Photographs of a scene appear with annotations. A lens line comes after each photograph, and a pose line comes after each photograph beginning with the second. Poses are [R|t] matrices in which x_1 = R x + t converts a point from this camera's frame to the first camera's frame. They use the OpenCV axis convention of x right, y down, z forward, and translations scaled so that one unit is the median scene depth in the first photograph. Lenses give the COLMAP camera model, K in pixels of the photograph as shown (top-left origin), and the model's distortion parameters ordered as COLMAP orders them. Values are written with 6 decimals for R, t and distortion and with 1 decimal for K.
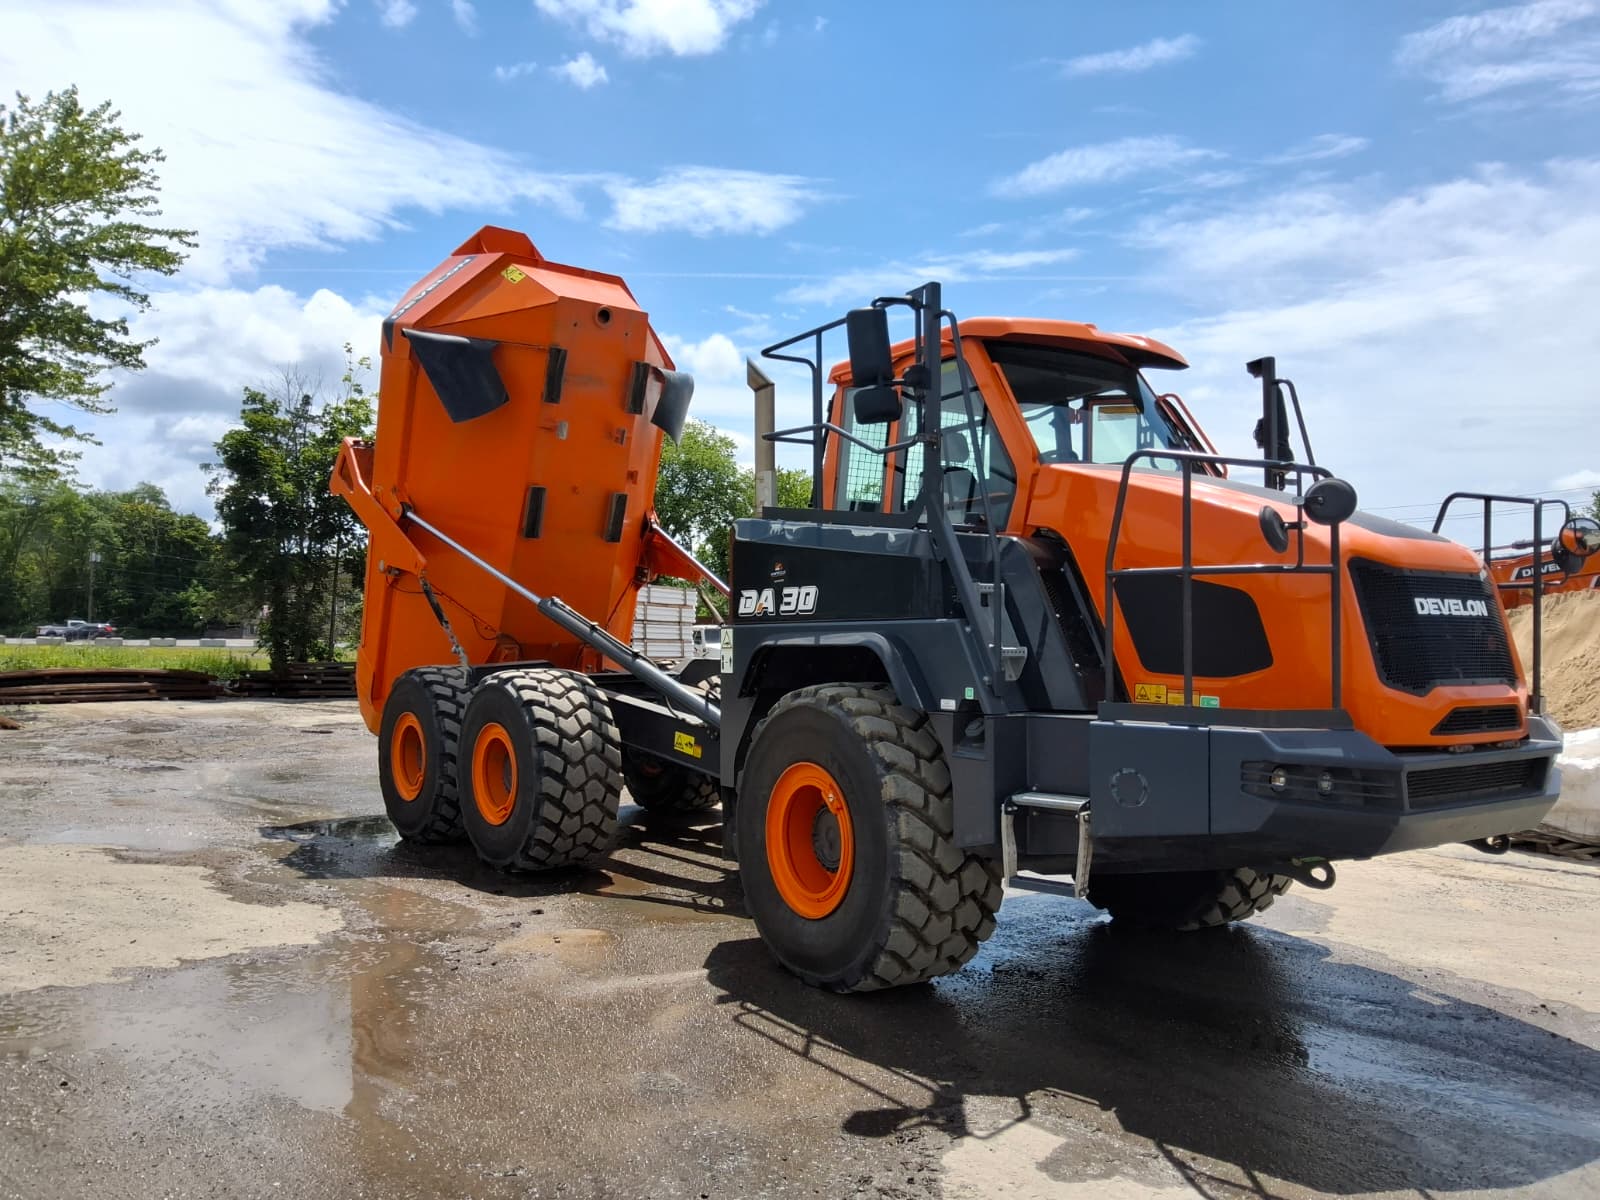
lens RADIAL K [[1189.2, 0, 803.8], [0, 1189.2, 605.4], [0, 0, 1]] dist [0.071424, -0.108930]
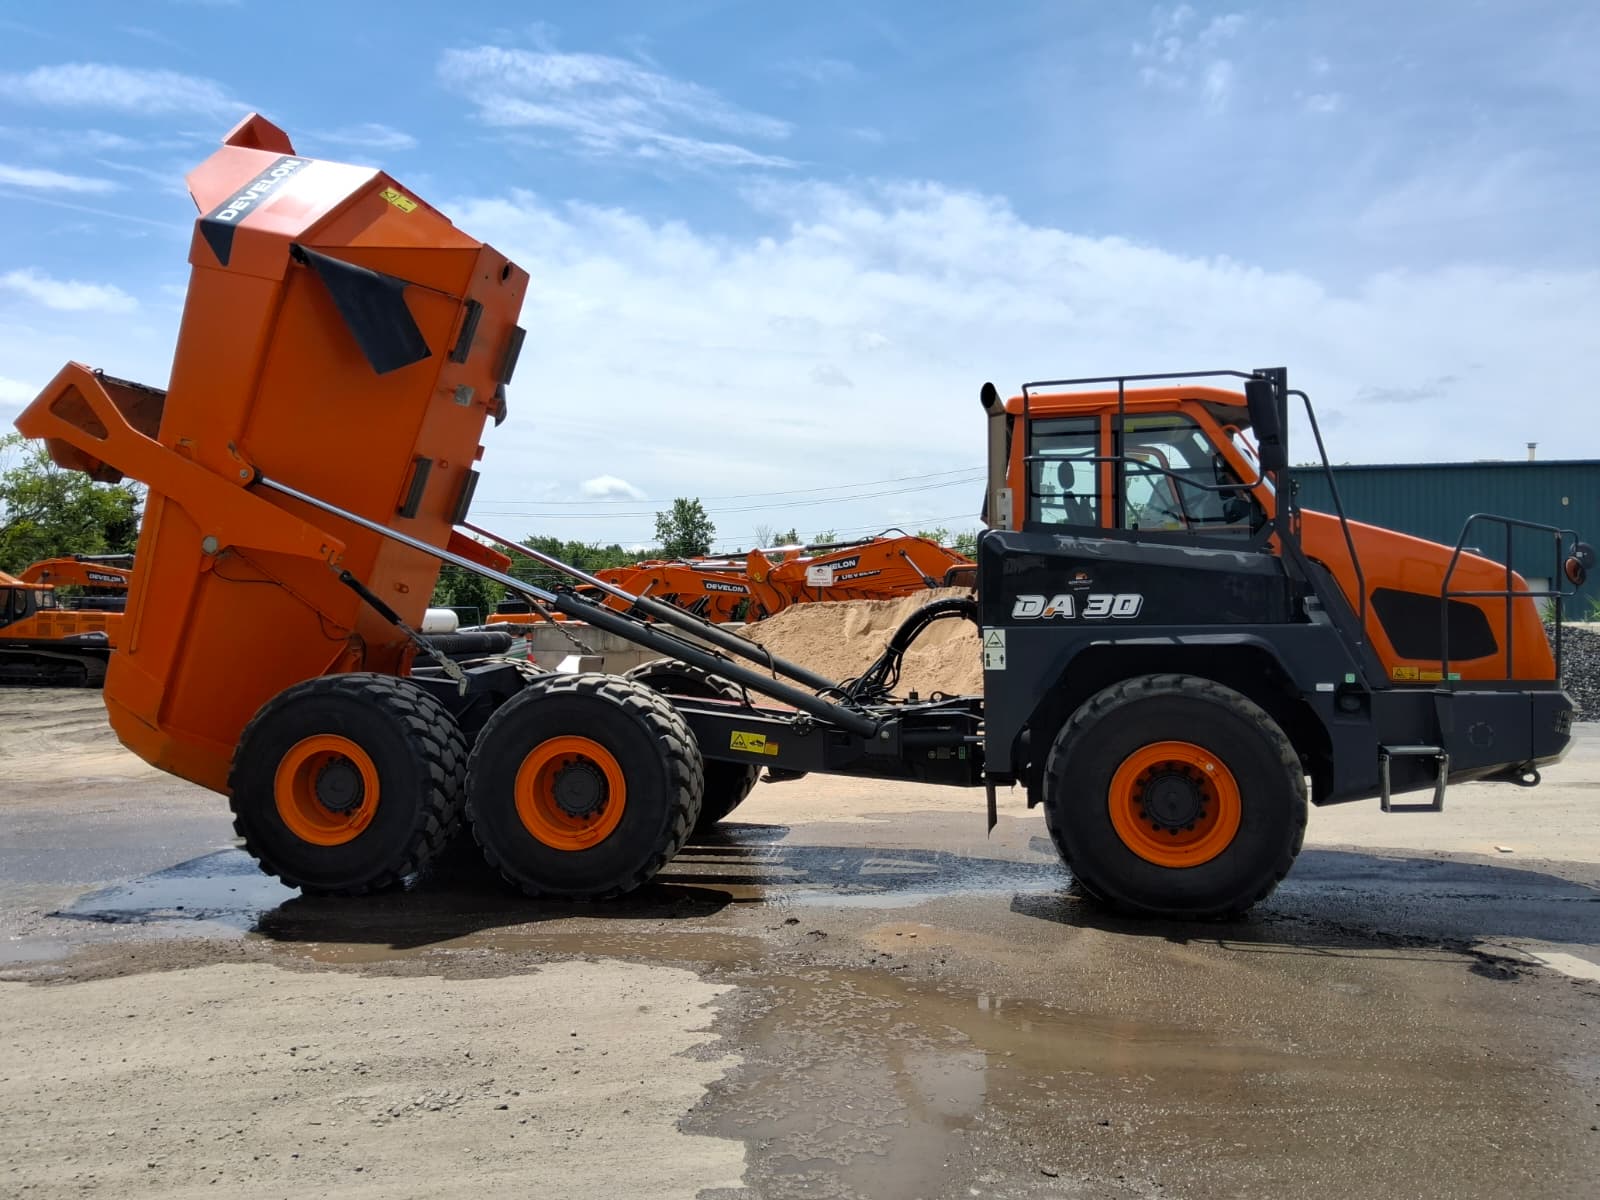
lens RADIAL K [[1186.2, 0, 793.3], [0, 1186.2, 601.3], [0, 0, 1]] dist [0.067201, -0.107913]
pose [[0.737614, 0.003931, 0.675211, -1.022915], [-0.012783, 0.999885, 0.008144, -0.014461], [-0.675101, -0.014639, 0.737580, 0.335413]]
